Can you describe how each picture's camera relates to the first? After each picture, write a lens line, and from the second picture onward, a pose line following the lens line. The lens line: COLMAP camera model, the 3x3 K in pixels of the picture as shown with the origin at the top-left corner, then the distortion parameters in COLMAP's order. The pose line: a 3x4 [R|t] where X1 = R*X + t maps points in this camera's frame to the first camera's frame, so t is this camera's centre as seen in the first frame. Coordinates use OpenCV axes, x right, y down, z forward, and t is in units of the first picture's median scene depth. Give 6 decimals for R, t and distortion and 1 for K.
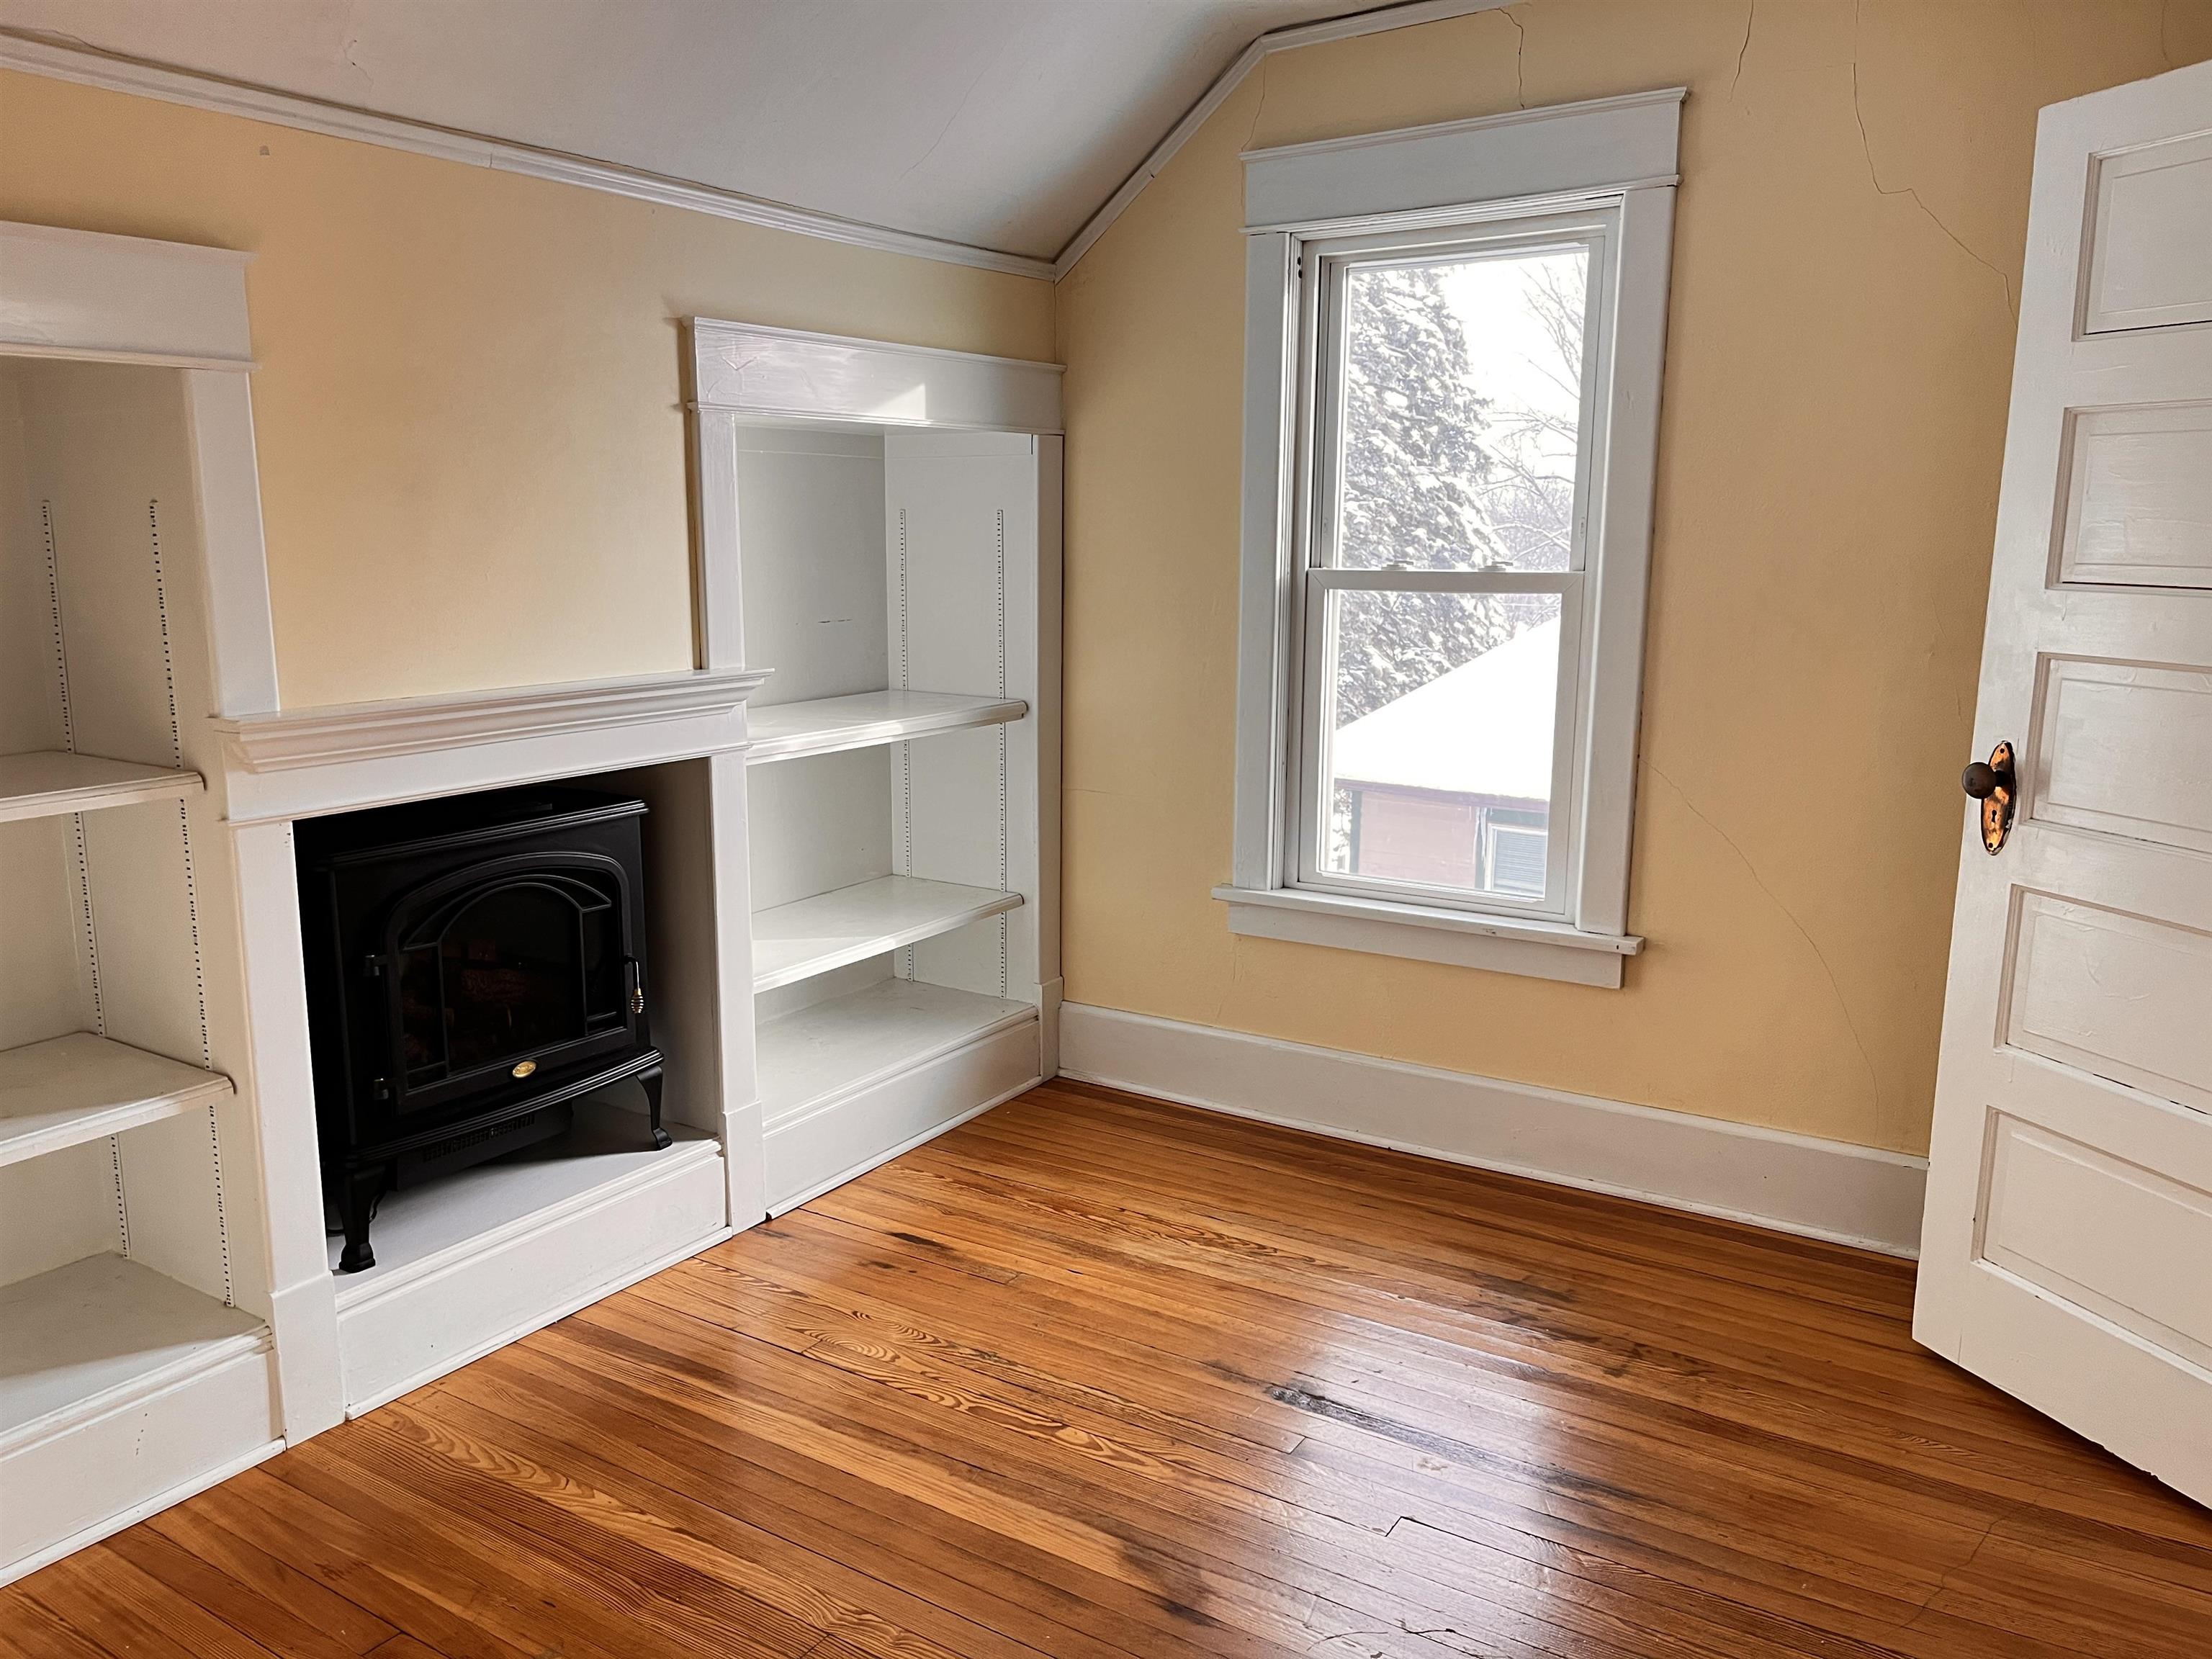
lens RADIAL K [[1689.4, 0, 1106.0], [0, 1689.4, 829.5], [0, 0, 1]] dist [0.080553, -0.104228]
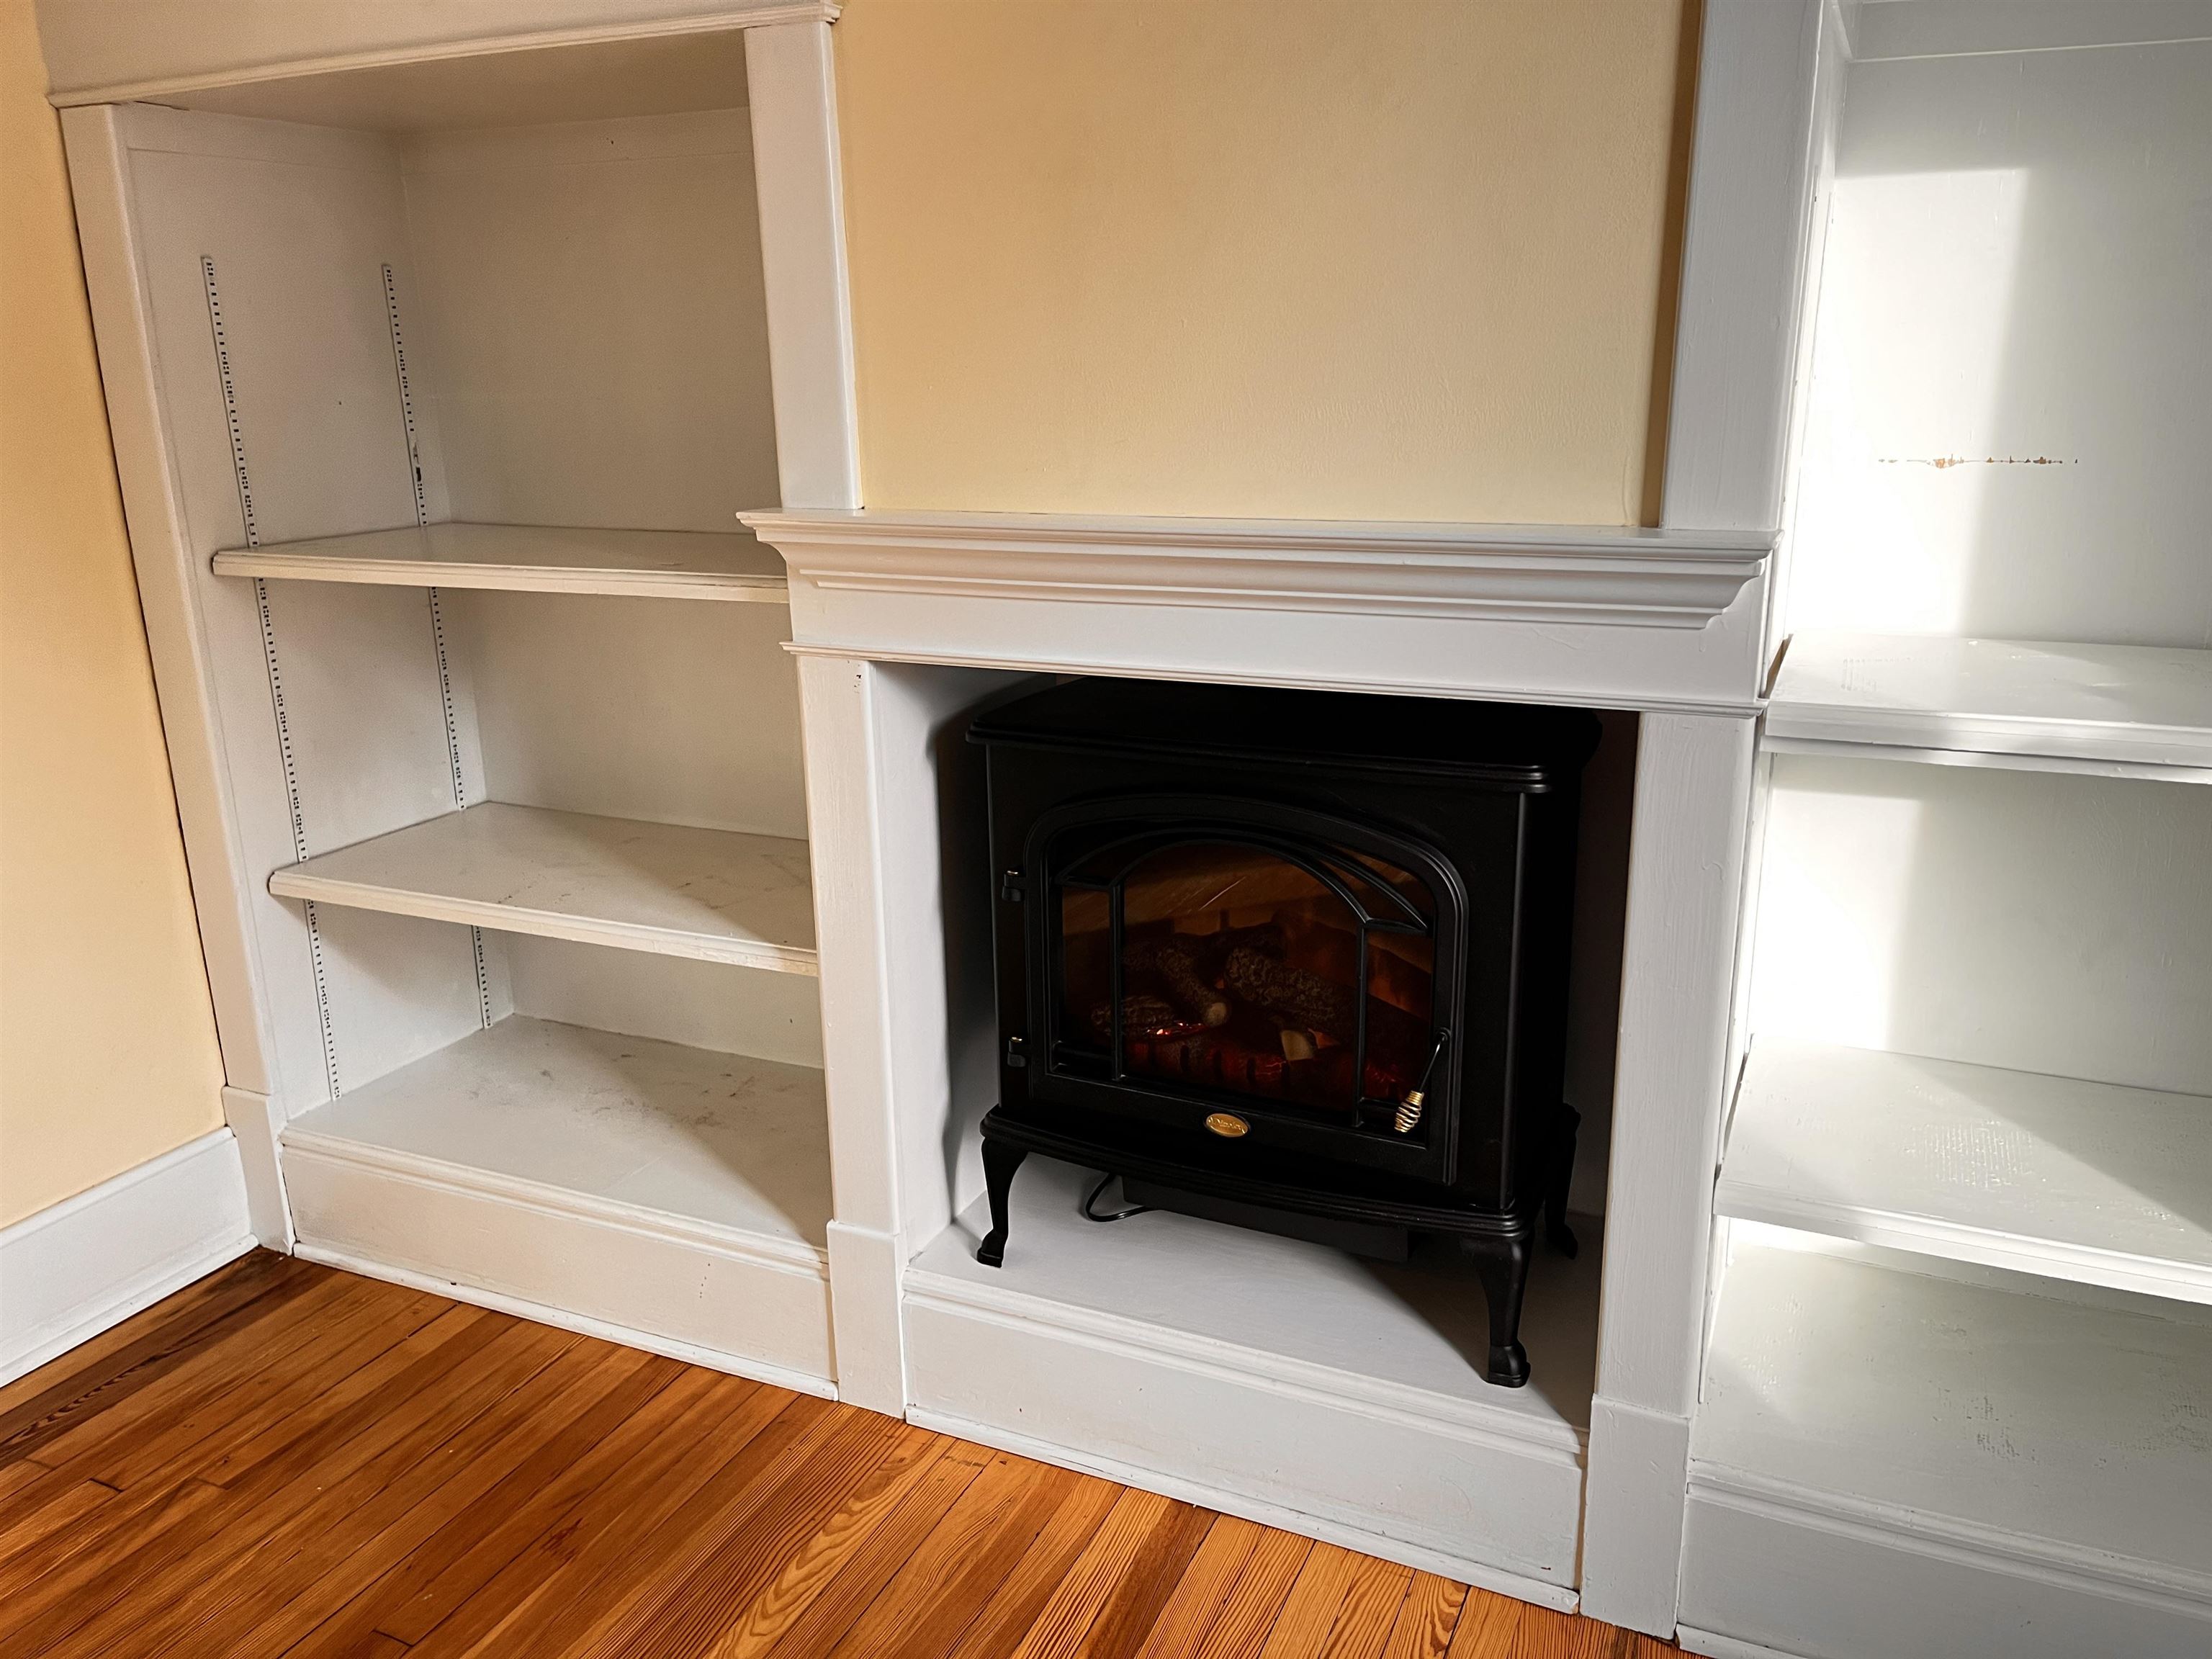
lens RADIAL K [[1689.4, 0, 1106.0], [0, 1689.4, 829.5], [0, 0, 1]] dist [0.080553, -0.104228]
pose [[0.143761, 0.263913, -0.953773, 0.248351], [-0.163254, 0.956904, 0.240172, -0.120154], [0.976054, 0.121180, 0.180650, 0.907513]]
